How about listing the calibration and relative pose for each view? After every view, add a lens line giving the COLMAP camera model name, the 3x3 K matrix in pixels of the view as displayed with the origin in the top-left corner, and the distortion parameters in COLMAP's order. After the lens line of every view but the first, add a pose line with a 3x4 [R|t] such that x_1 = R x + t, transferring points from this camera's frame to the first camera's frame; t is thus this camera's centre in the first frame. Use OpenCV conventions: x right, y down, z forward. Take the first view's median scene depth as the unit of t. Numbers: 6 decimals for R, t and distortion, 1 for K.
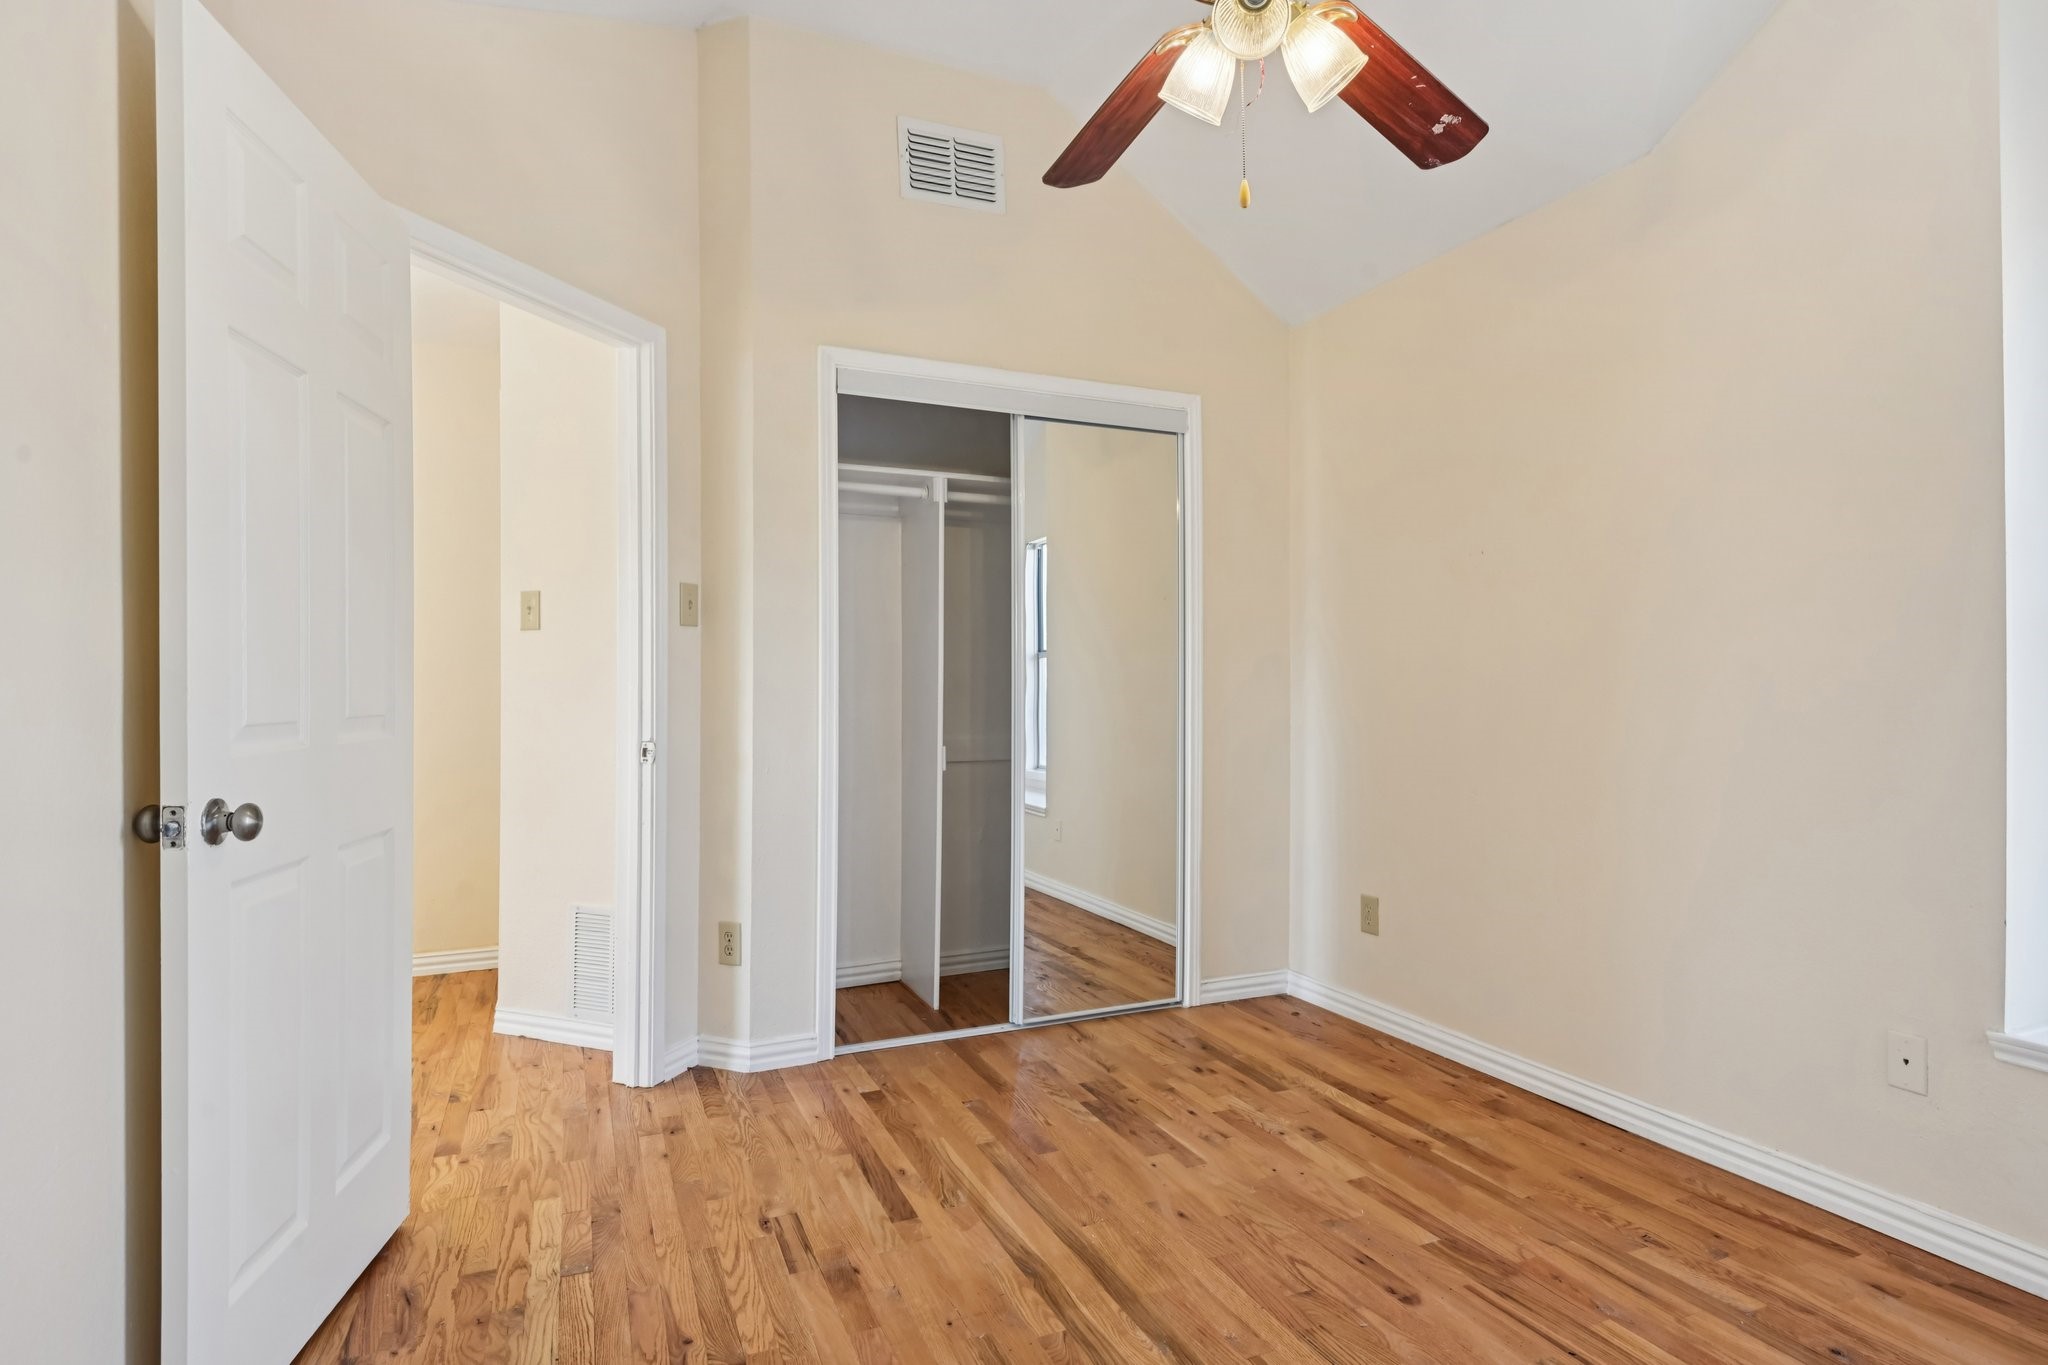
lens RADIAL K [[1081.6, 0, 1036.5], [0, 1081.6, 693.1], [0, 0, 1]] dist [-0.002701, -0.007700]
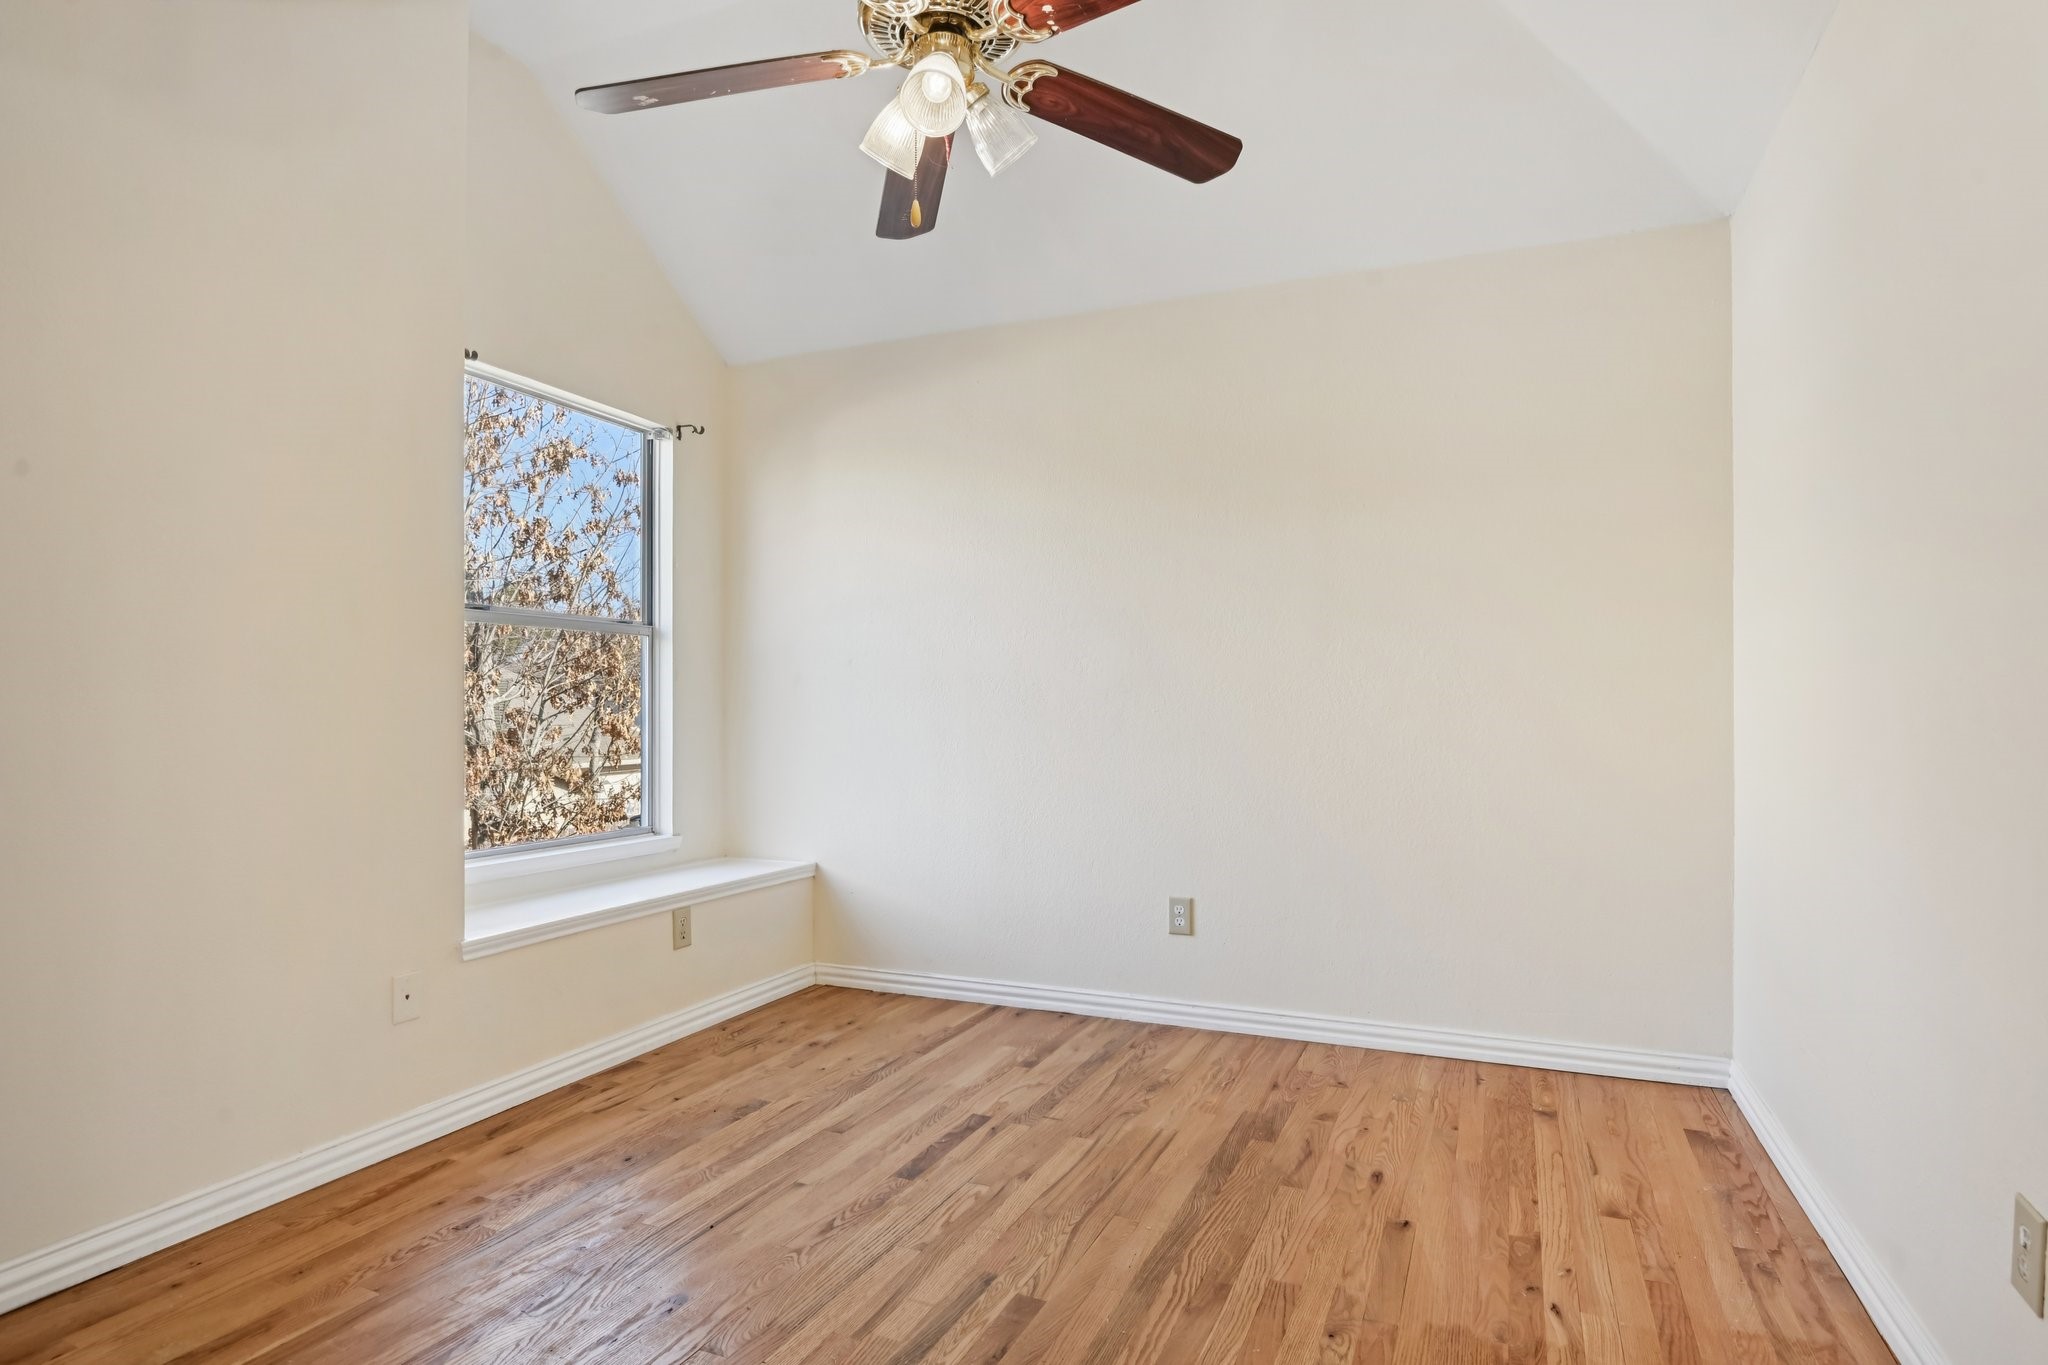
lens RADIAL K [[1081.6, 0, 1036.5], [0, 1081.6, 693.1], [0, 0, 1]] dist [-0.002701, -0.007700]
pose [[-0.688076, 0.011078, 0.725554, -0.543389], [-0.004614, 0.999796, -0.019641, 0.020322], [-0.725624, -0.016862, -0.687885, 1.300894]]
